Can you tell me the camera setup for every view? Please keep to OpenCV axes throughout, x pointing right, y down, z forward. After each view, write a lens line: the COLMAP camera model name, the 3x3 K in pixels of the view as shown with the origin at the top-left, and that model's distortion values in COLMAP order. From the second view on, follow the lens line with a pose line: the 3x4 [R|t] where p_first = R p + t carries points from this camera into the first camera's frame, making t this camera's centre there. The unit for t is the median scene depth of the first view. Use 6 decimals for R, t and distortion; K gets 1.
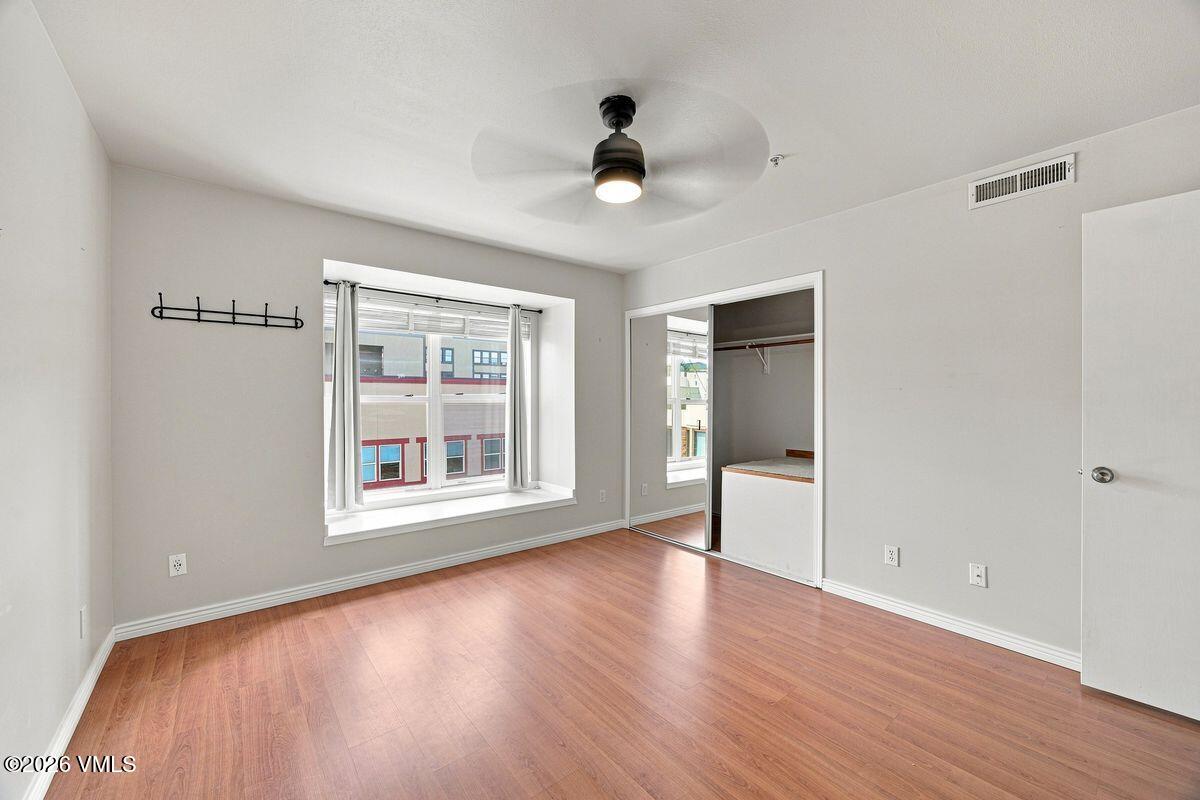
lens RADIAL K [[475.0, 0, 596.1], [0, 475.0, 399.4], [0, 0, 1]] dist [-0.016404, 0.010266]
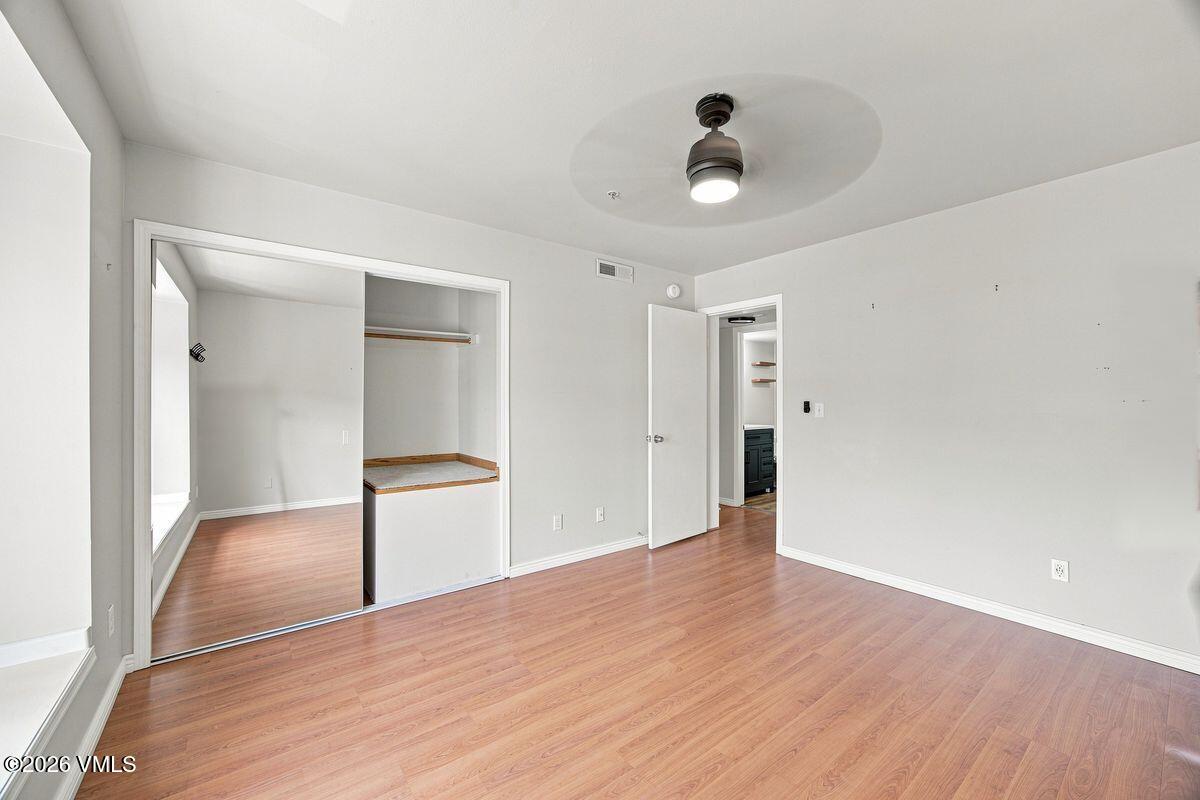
lens RADIAL K [[474.6, 0, 598.9], [0, 474.6, 401.6], [0, 0, 1]] dist [-0.044063, 0.022836]
pose [[0.018894, -0.005278, 0.999808, -0.575559], [0.001226, 0.999985, 0.005256, -0.004582], [-0.999821, 0.001127, 0.018900, 0.757468]]
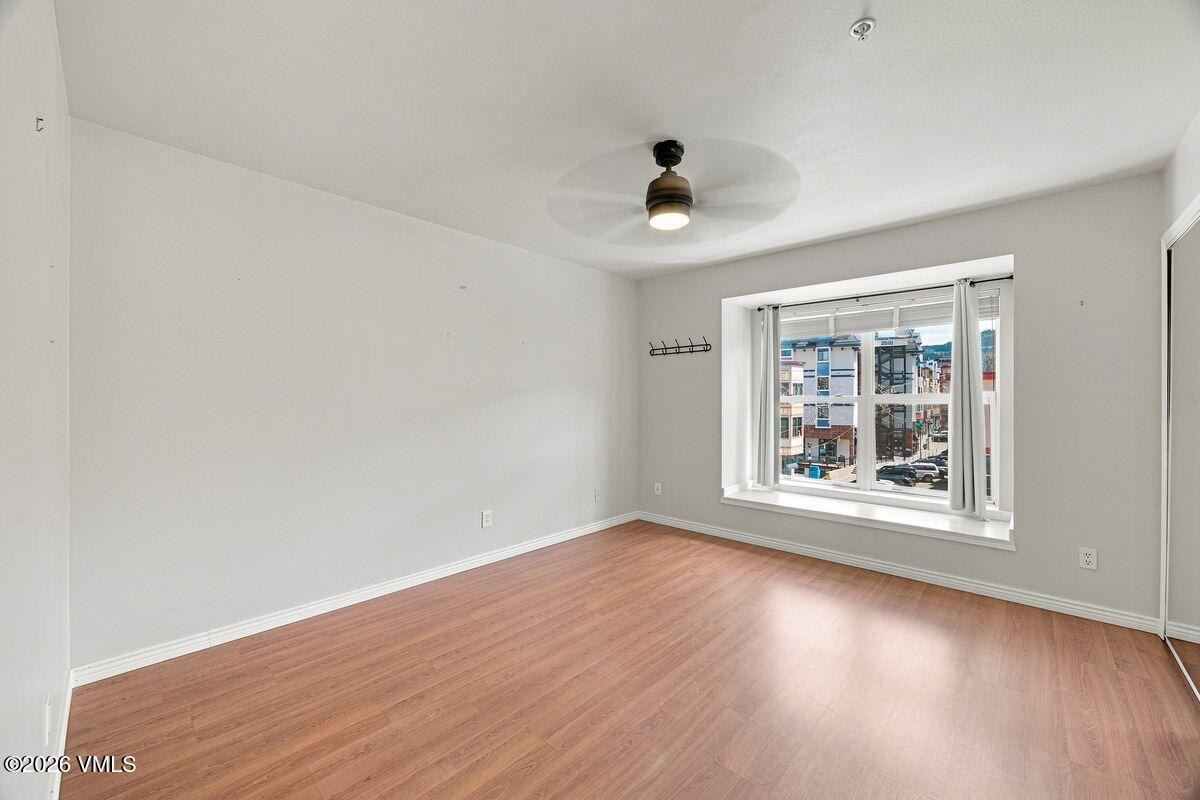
lens RADIAL K [[475.0, 0, 596.1], [0, 475.0, 399.4], [0, 0, 1]] dist [-0.016404, 0.010266]
pose [[0.141176, 0.003304, -0.989979, 0.734197], [-0.000982, 0.999994, 0.003197, -0.002312], [0.989984, 0.000521, 0.141179, 0.408202]]
